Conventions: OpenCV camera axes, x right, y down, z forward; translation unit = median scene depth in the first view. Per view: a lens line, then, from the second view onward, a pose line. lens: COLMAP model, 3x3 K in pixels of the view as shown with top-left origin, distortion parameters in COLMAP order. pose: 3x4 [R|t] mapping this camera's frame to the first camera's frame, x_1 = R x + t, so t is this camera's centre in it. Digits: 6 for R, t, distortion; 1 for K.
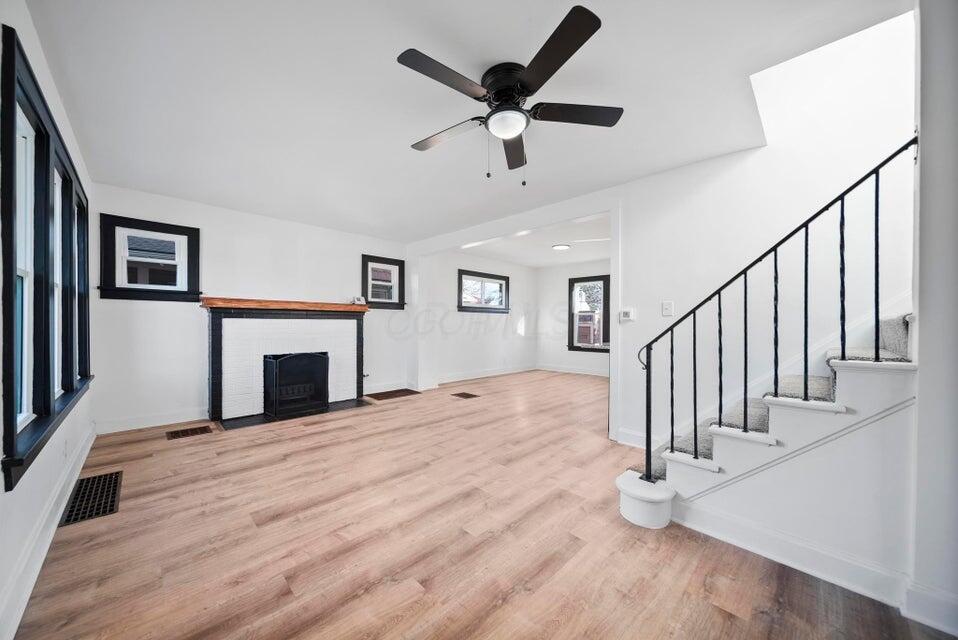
lens RADIAL K [[338.1, 0, 479.0], [0, 338.1, 320.0], [0, 0, 1]] dist [-0.000037, 0.000015]
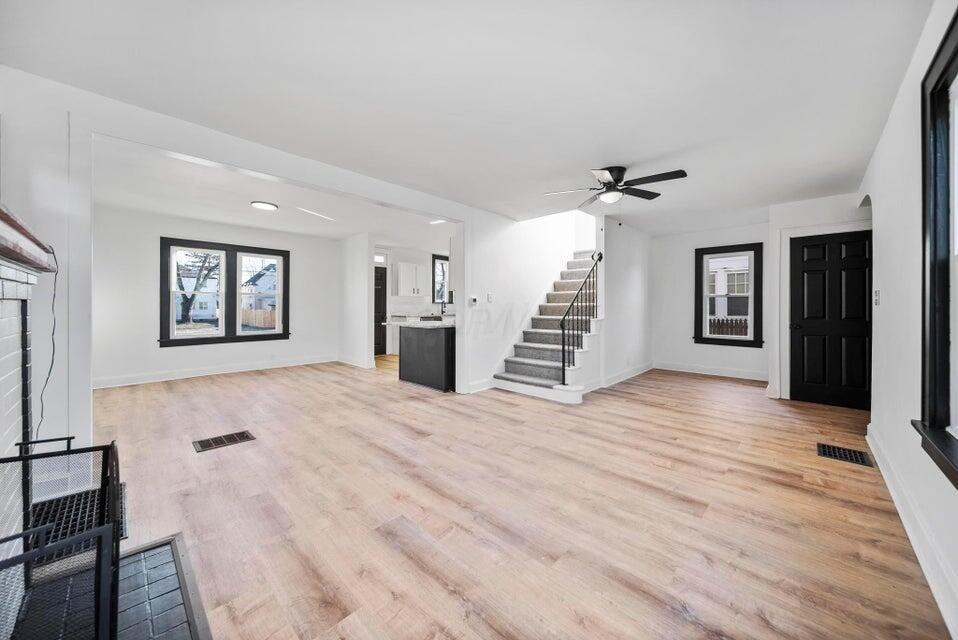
lens RADIAL K [[347.8, 0, 479.4], [0, 347.8, 302.2], [0, 0, 1]] dist [-0.000566, -0.000139]
pose [[-0.021980, 0.001359, 0.999757, -1.395493], [-0.010752, 0.999941, -0.001595, -0.000356], [-0.999701, -0.010784, -0.021964, 1.416131]]
